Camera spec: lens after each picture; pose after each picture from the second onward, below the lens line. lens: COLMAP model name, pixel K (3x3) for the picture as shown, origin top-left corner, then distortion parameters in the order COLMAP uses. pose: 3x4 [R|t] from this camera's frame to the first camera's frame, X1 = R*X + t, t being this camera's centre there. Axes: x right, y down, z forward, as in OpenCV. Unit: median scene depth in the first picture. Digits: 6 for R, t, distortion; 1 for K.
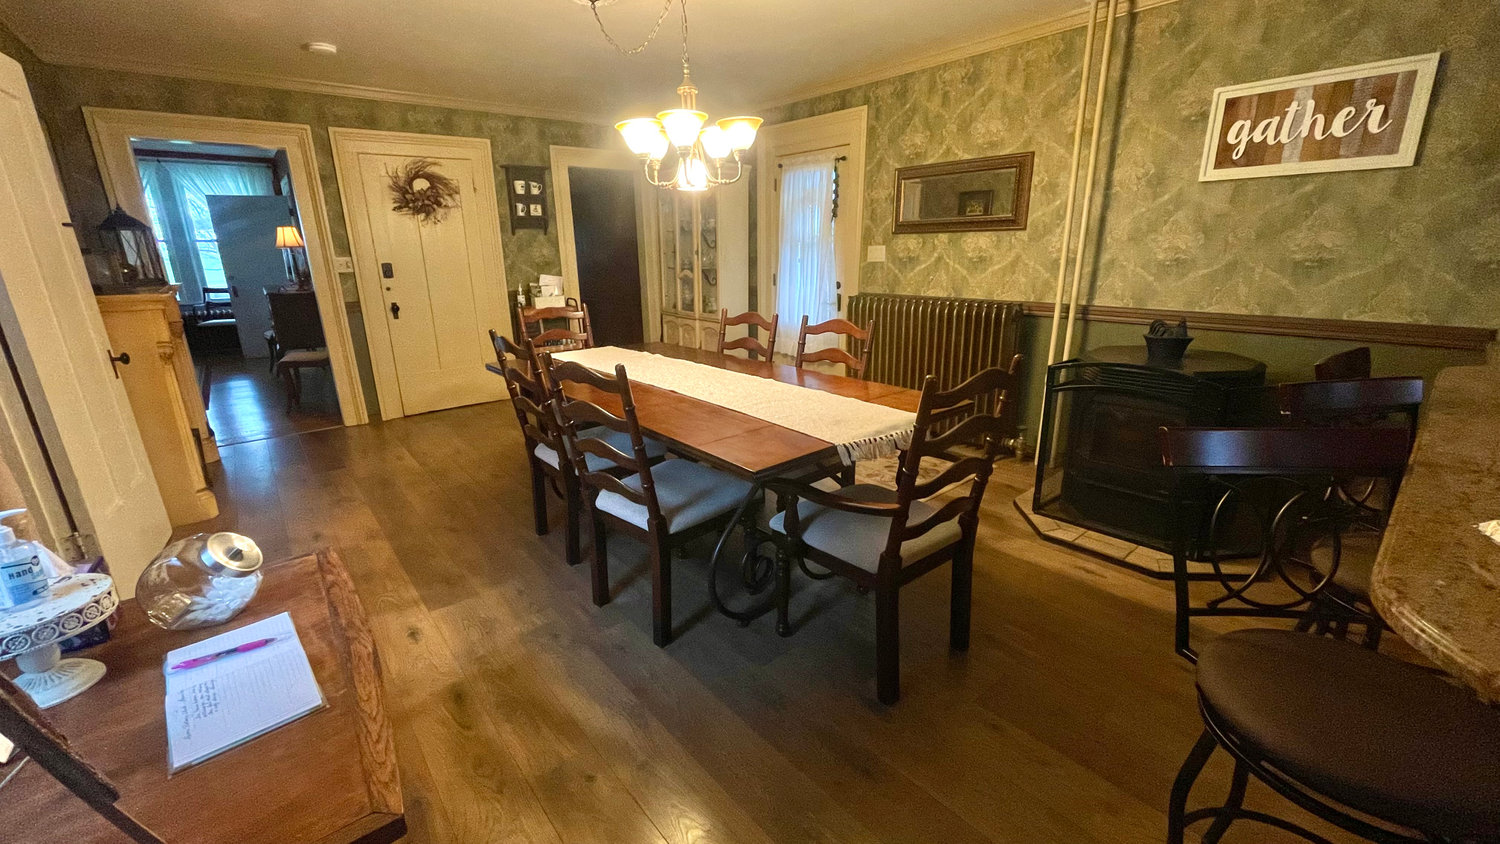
lens RADIAL K [[609.3, 0, 750.0], [0, 609.3, 422.0], [0, 0, 1]] dist [-0.001900, -0.000372]
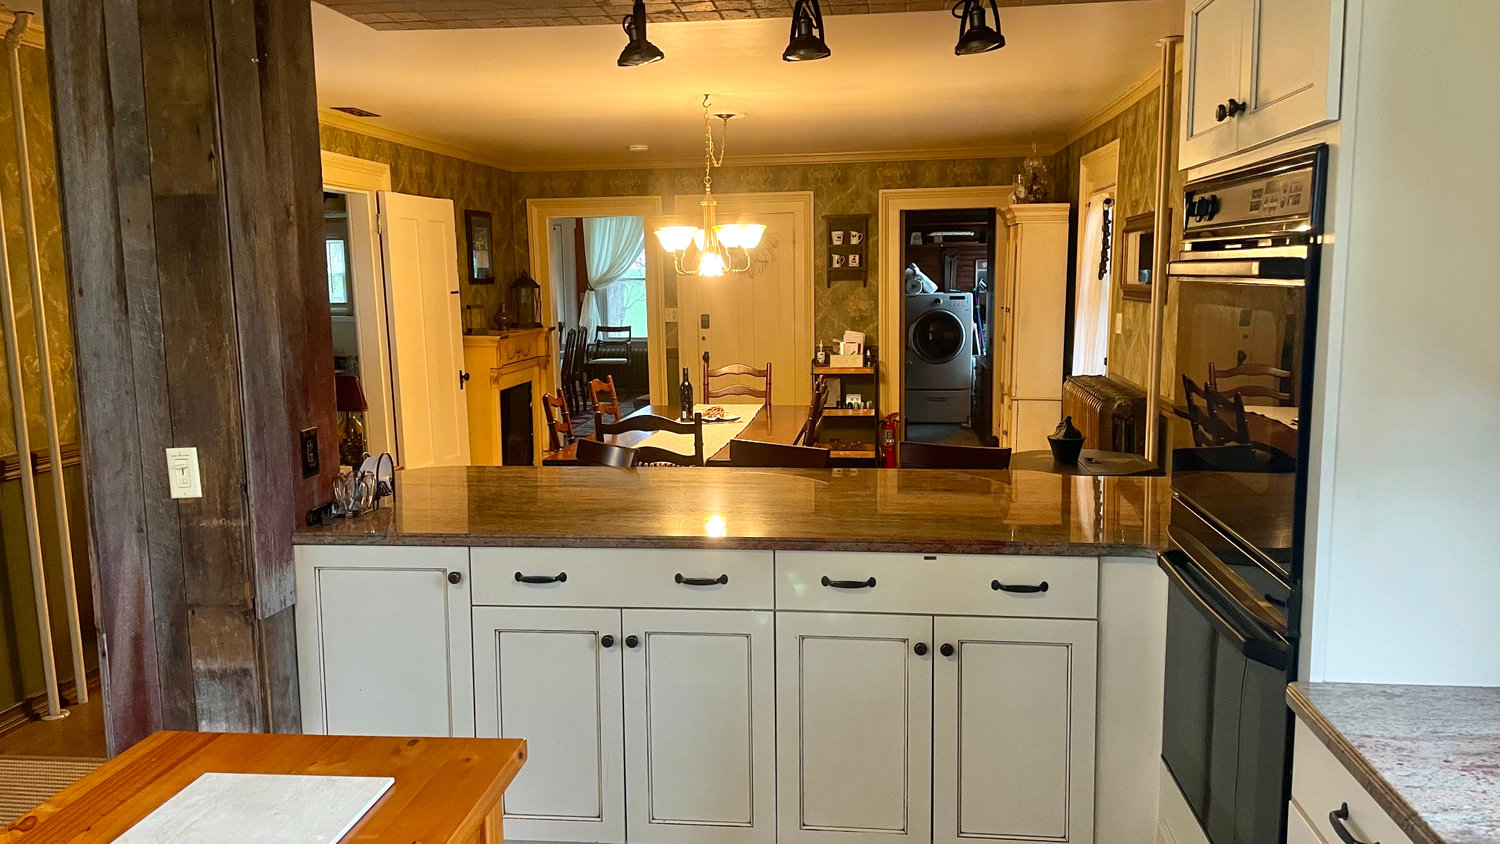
lens RADIAL K [[1130.7, 0, 750.0], [0, 1130.7, 422.0], [0, 0, 1]] dist [0.094387, -0.140207]
pose [[0.684757, 0.103488, -0.721386, 0.803258], [-0.202678, 0.977858, -0.052106, 0.004839], [0.700021, 0.181888, 0.690570, -0.232607]]
